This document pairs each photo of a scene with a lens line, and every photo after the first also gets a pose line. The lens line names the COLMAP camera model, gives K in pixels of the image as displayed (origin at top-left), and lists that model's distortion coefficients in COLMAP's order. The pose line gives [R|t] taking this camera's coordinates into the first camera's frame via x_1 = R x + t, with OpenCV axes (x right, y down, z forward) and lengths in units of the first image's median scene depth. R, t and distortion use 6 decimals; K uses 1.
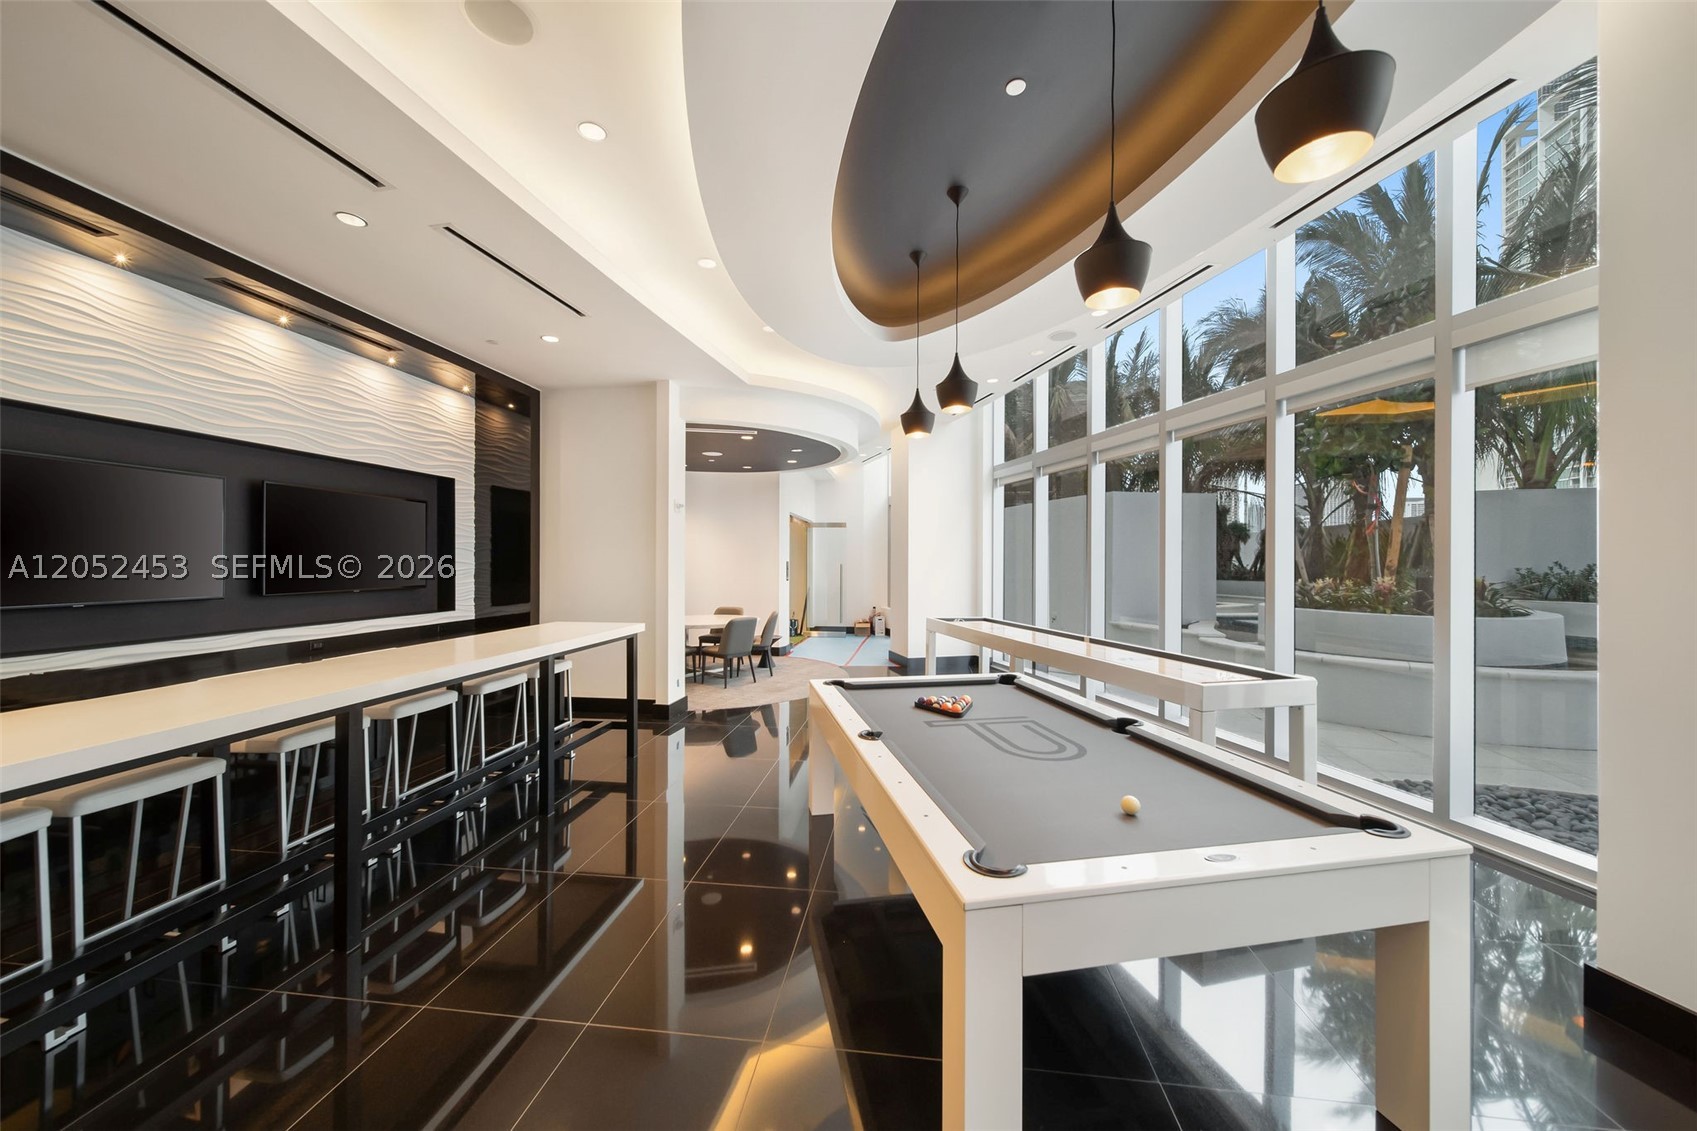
lens RADIAL K [[629.4, 0, 848.5], [0, 629.4, 565.5], [0, 0, 1]] dist [0.001405, 0.000153]
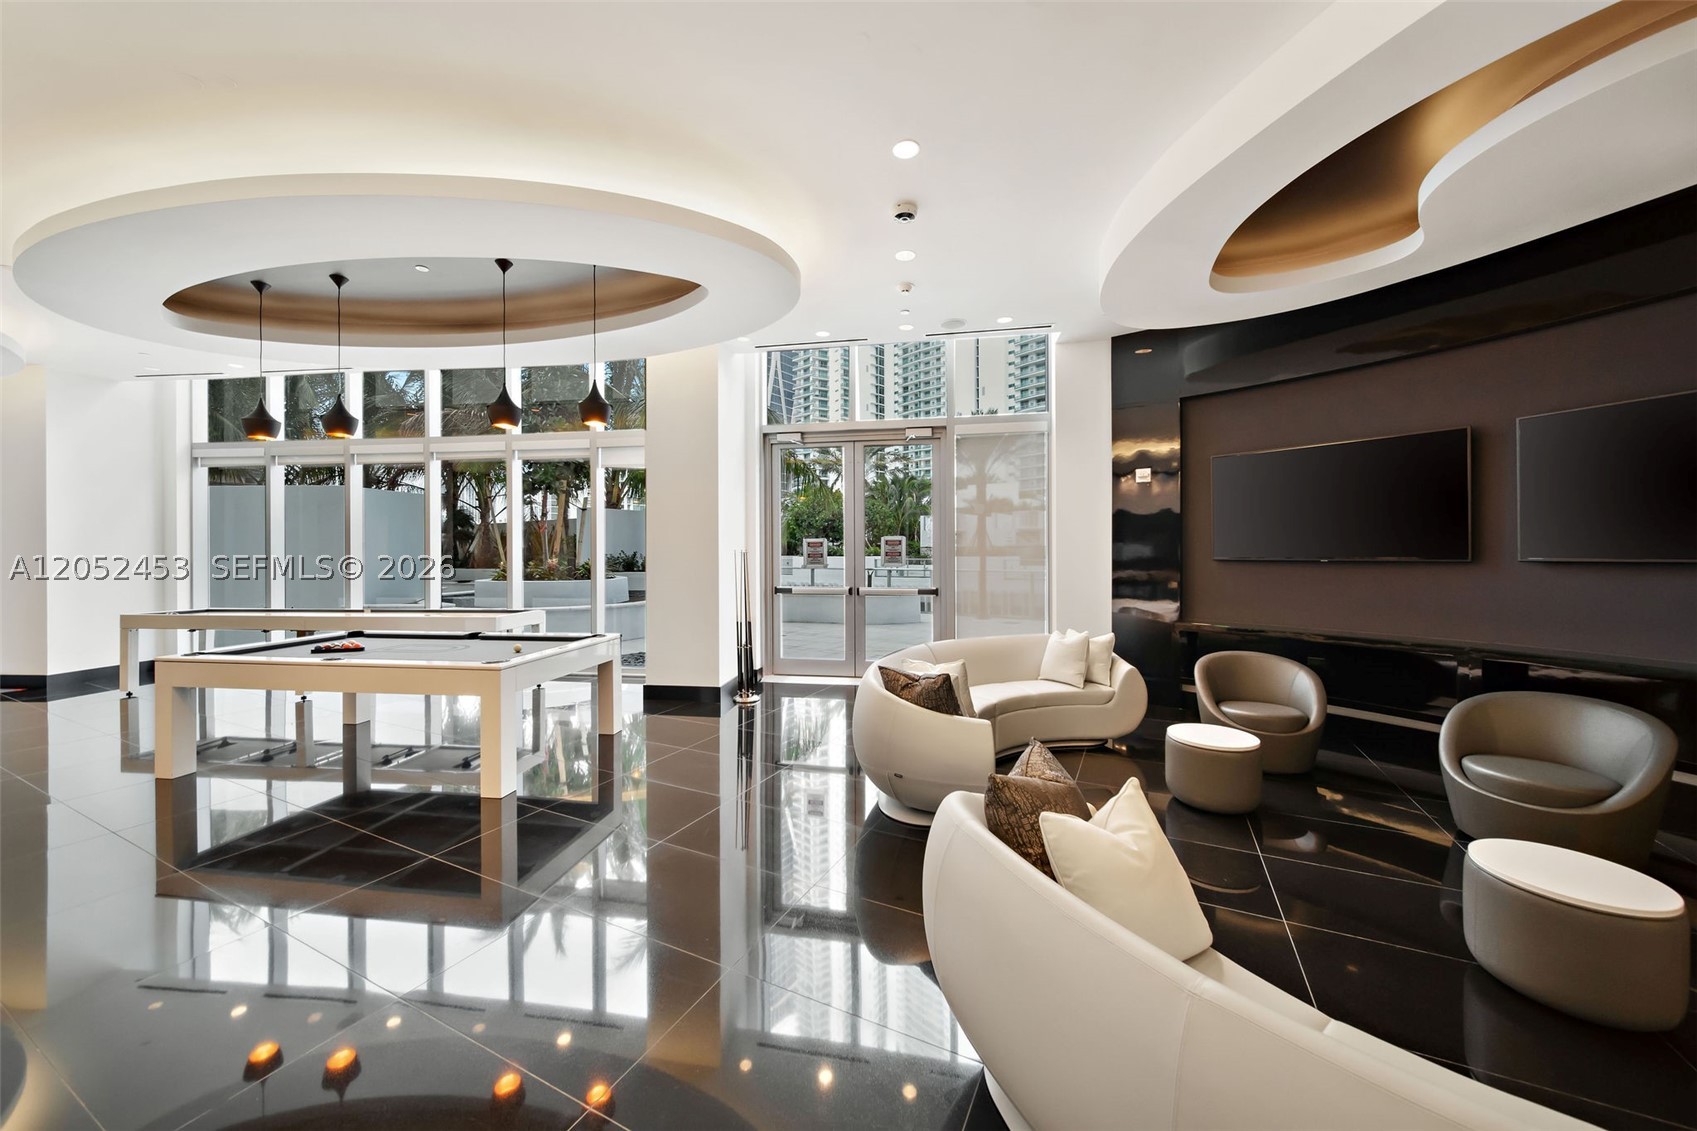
lens RADIAL K [[629.4, 0, 848.5], [0, 629.4, 565.5], [0, 0, 1]] dist [0.001405, 0.000153]
pose [[0.359128, -0.018337, 0.933108, -0.394693], [0.005471, 0.999831, 0.017542, 0.011525], [-0.933272, -0.001195, 0.359168, -0.299574]]
